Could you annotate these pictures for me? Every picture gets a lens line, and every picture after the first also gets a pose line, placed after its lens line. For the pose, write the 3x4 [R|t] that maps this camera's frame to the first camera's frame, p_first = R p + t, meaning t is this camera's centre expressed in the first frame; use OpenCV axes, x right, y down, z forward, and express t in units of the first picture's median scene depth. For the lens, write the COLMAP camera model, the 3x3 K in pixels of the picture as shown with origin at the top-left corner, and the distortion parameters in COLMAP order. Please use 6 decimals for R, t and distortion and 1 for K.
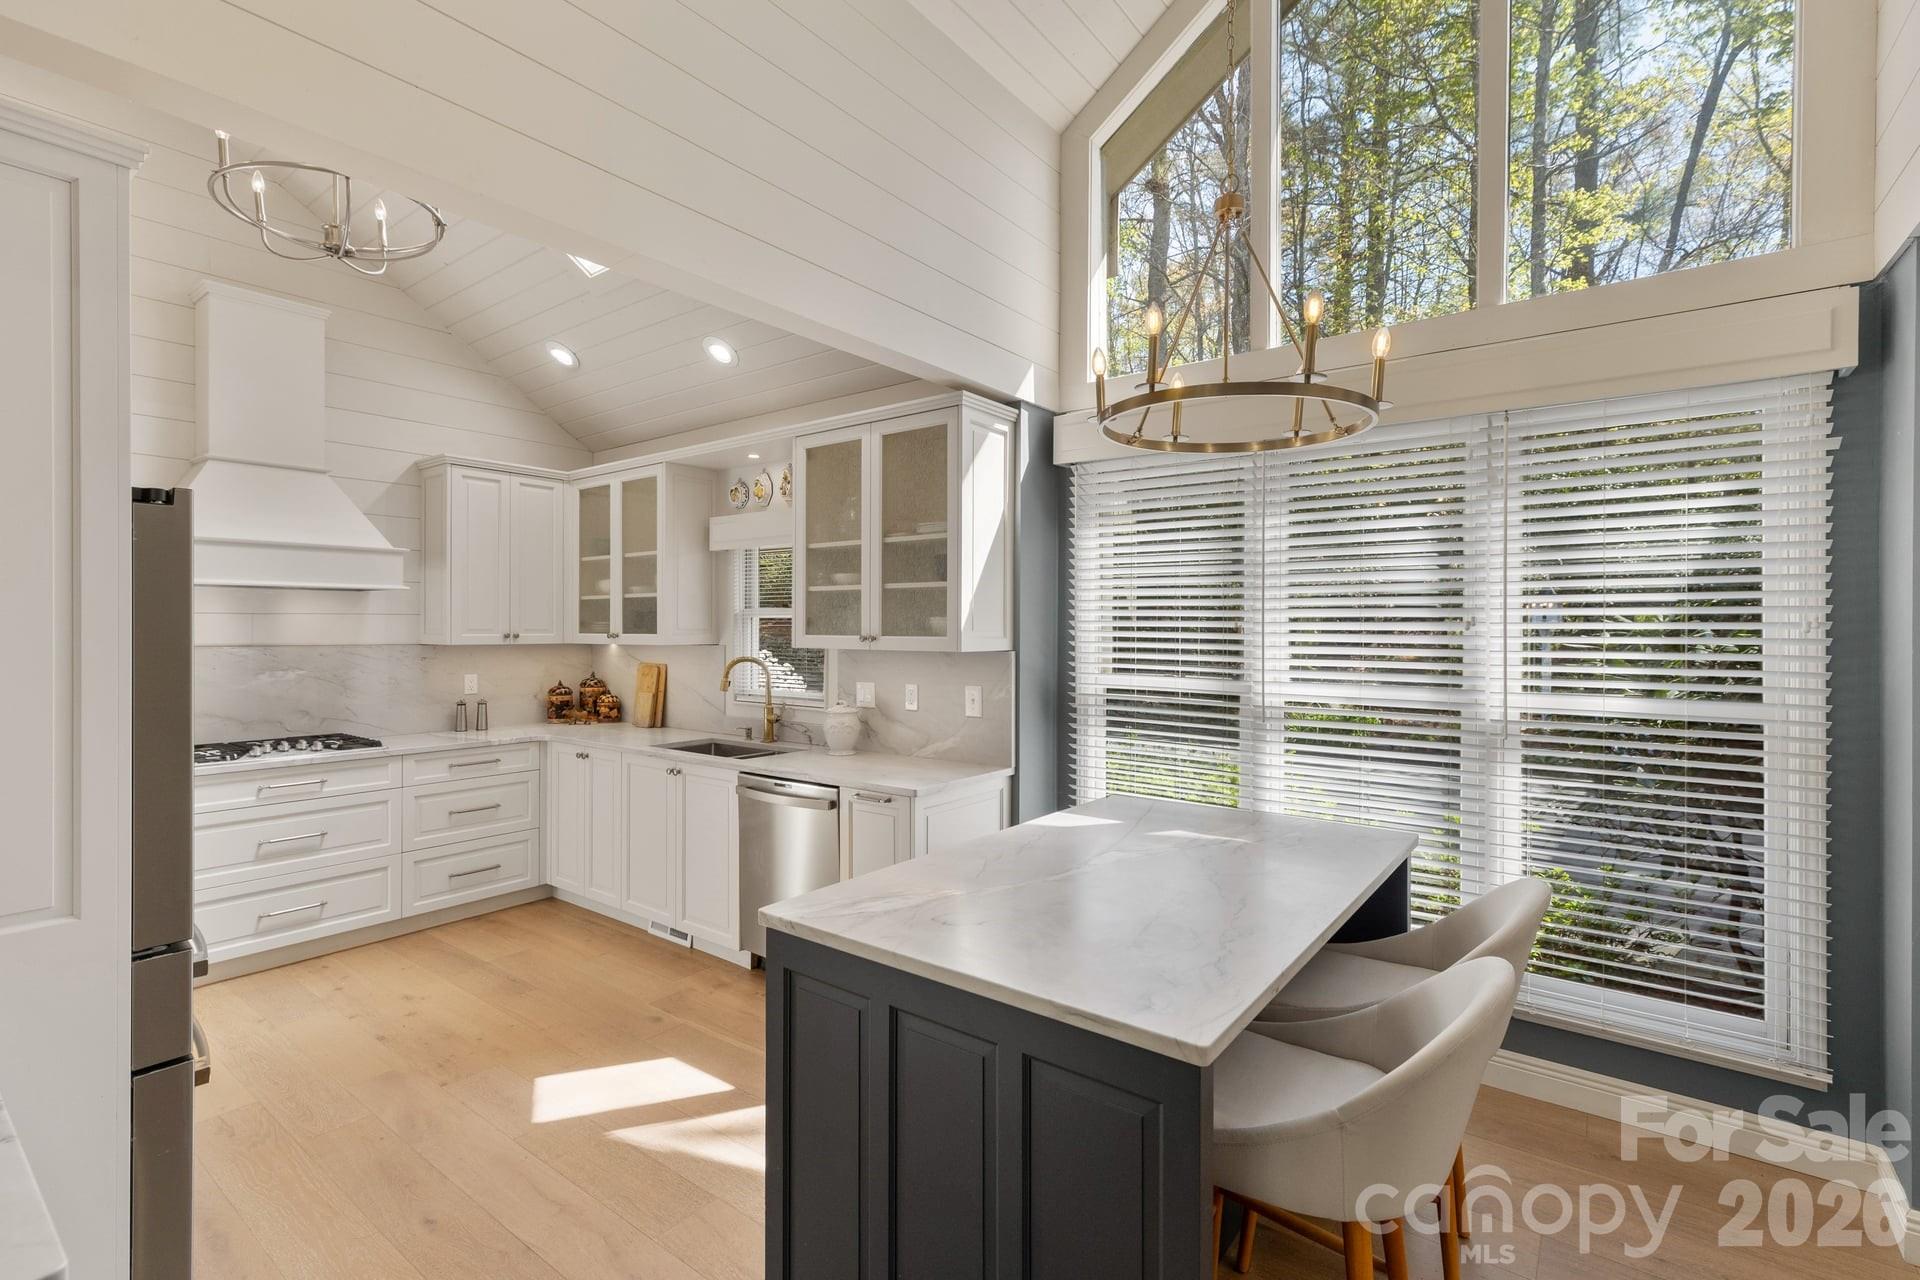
lens RADIAL K [[866.5, 0, 936.5], [0, 866.5, 629.5], [0, 0, 1]] dist [0.008639, -0.000195]
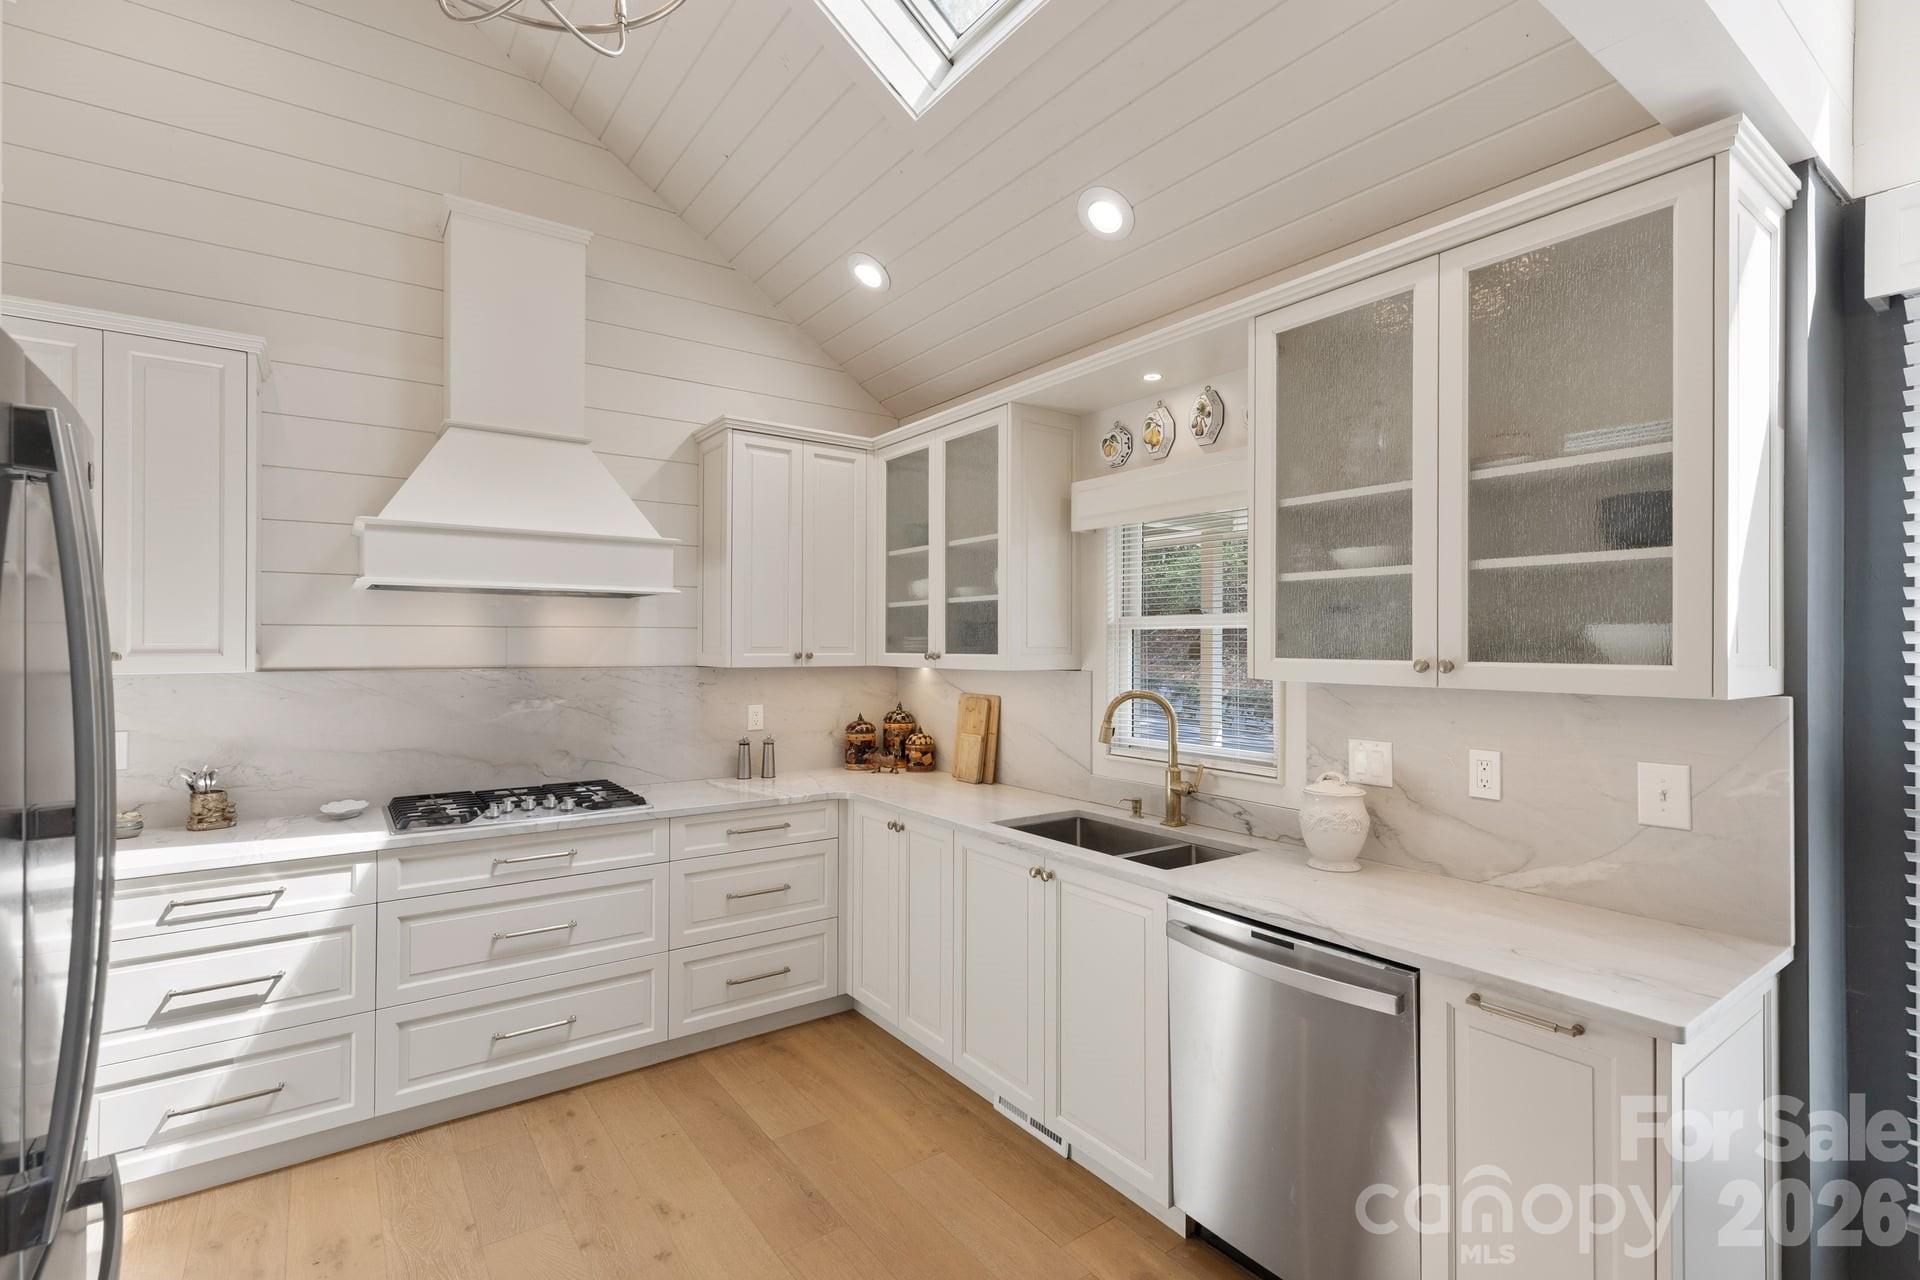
lens RADIAL K [[866.5, 0, 950.9], [0, 866.5, 638.6], [0, 0, 1]] dist [0.008639, -0.000195]
pose [[0.961648, -0.000691, -0.274286, -0.177191], [-0.002053, 0.999951, -0.009715, -0.000580], [0.274279, 0.009905, 0.961599, 0.344514]]
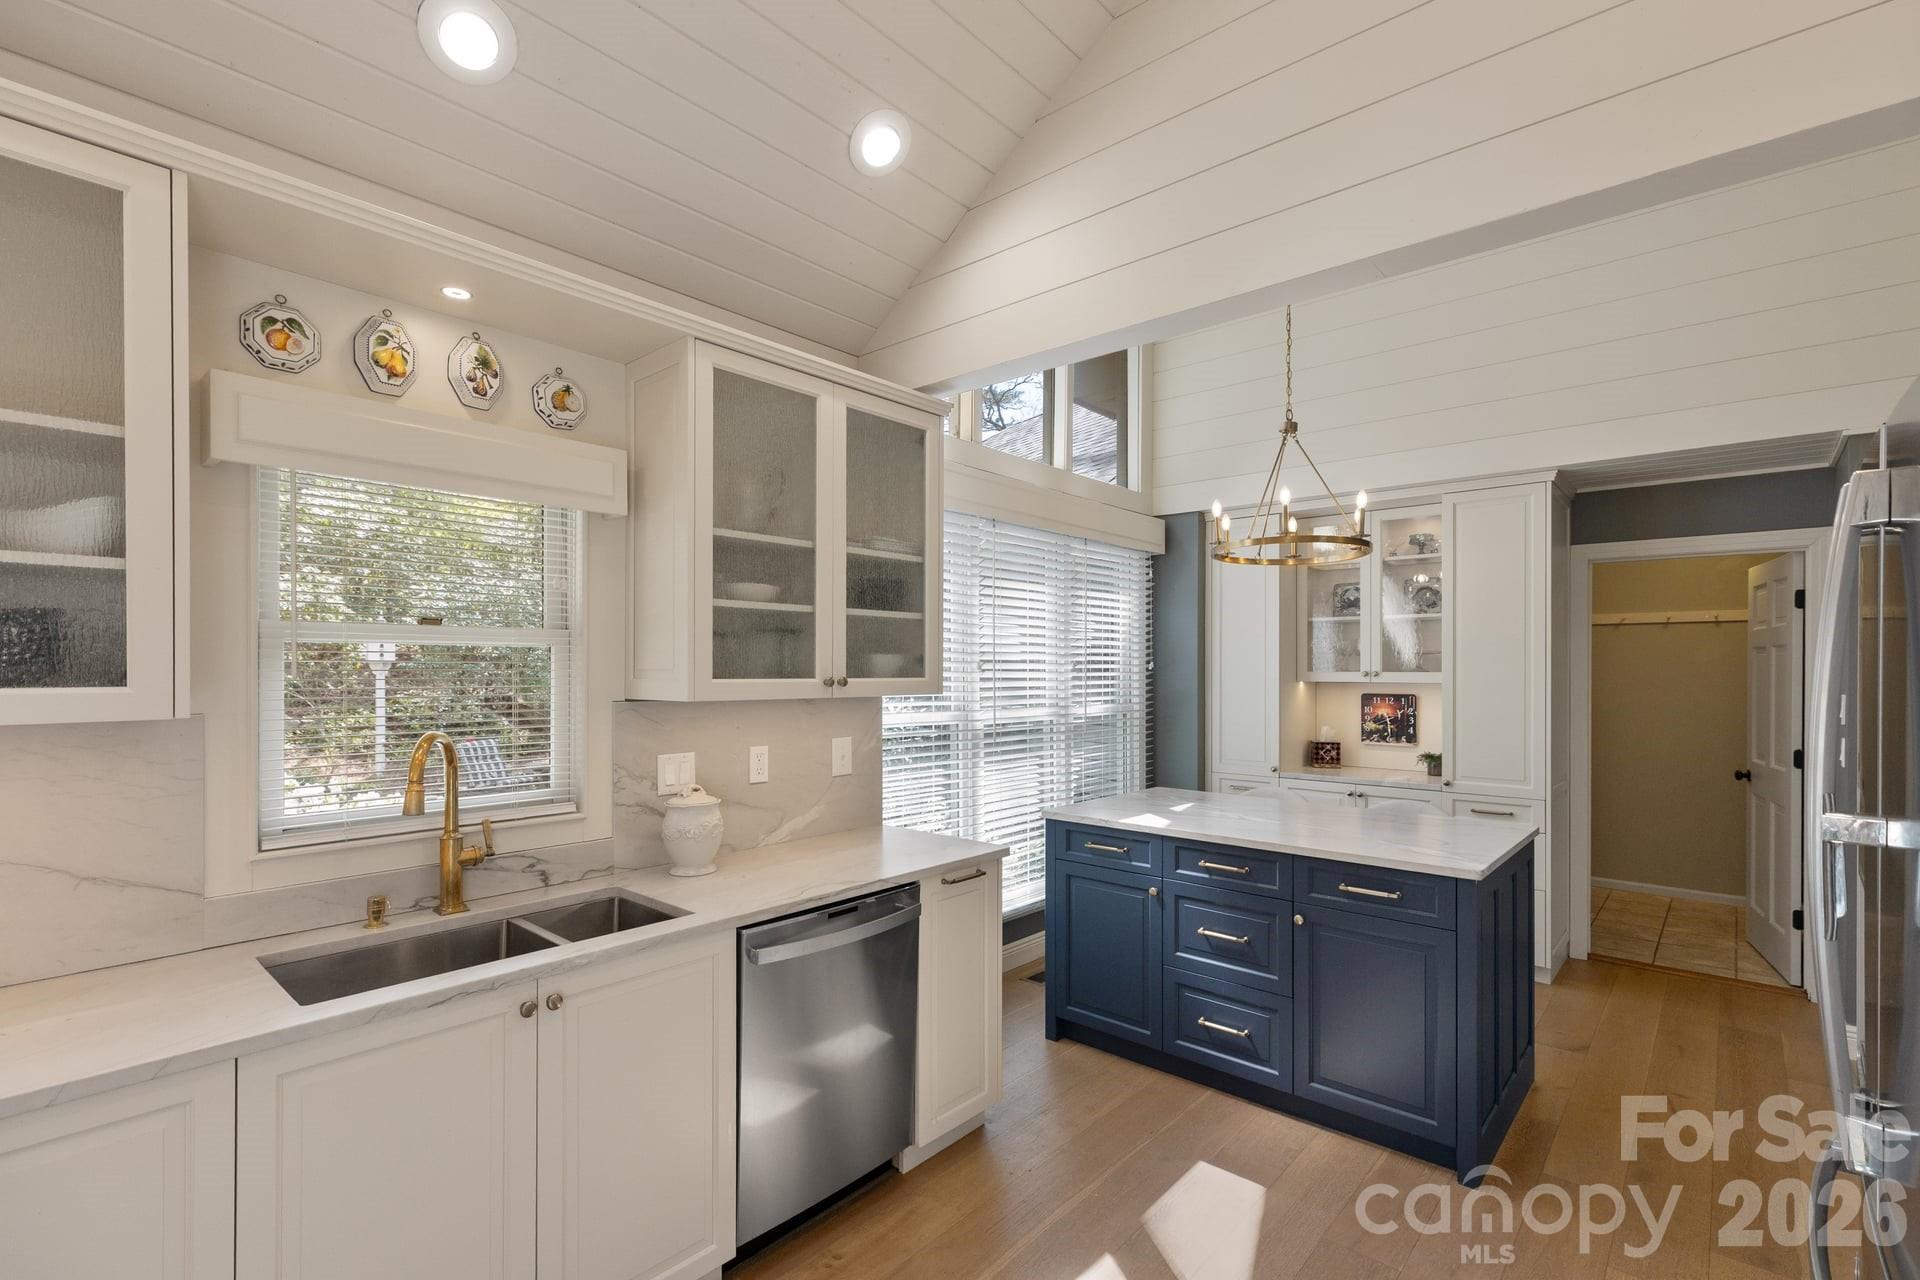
lens RADIAL K [[866.5, 0, 966.8], [0, 866.5, 671.4], [0, 0, 1]] dist [0.008639, -0.000195]
pose [[0.055055, -0.004073, 0.998475, -0.650356], [0.002813, 0.999988, 0.003924, -0.000775], [-0.998479, 0.002593, 0.055066, 0.700984]]
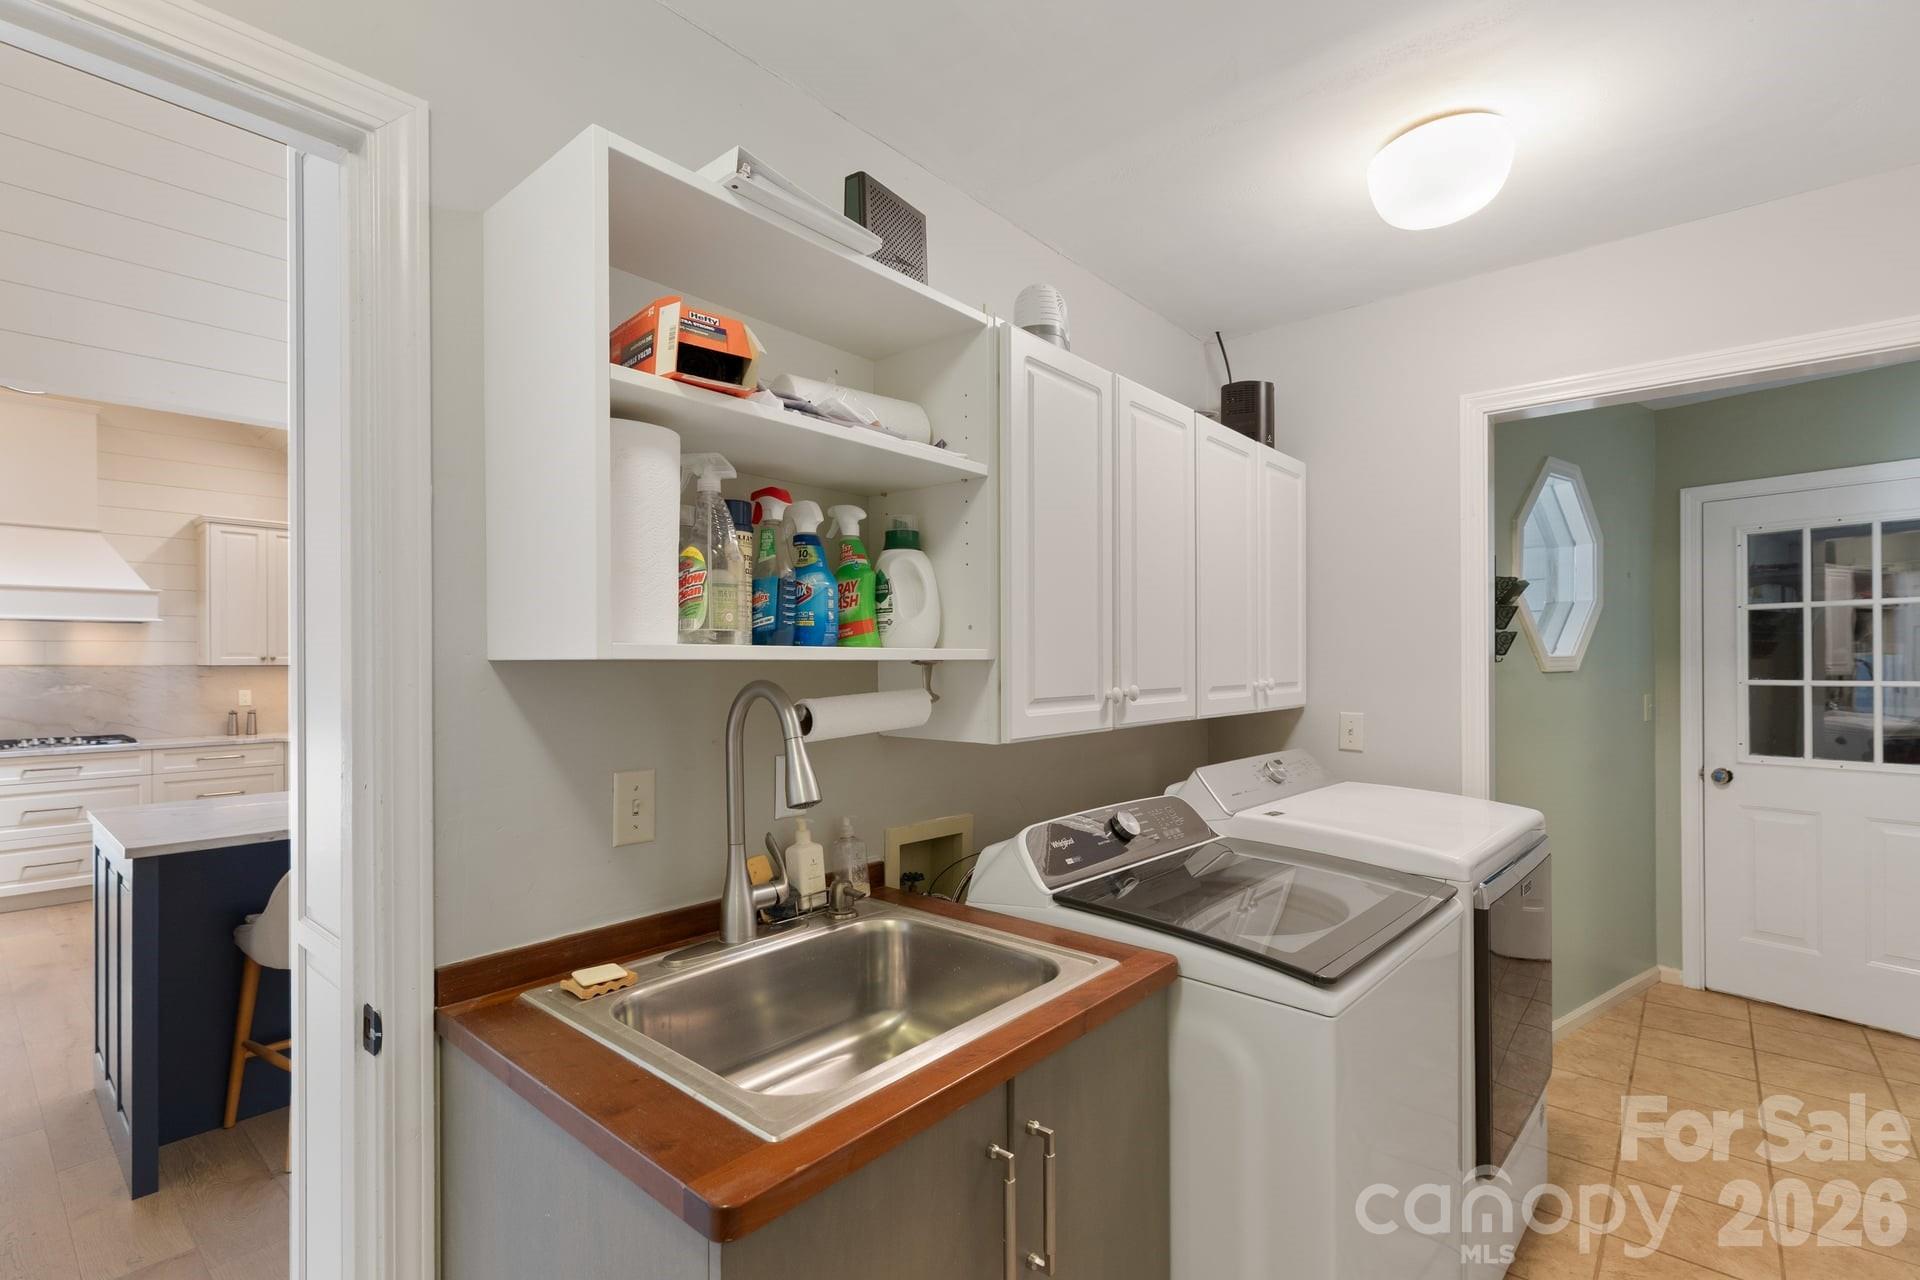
lens RADIAL K [[866.5, 0, 921.6], [0, 866.5, 660.8], [0, 0, 1]] dist [0.008639, -0.000195]
pose [[0.997974, -0.010938, -0.062672, 0.586883], [0.010379, 0.999903, -0.009249, 0.035961], [0.062767, 0.008580, 0.997991, -0.214067]]
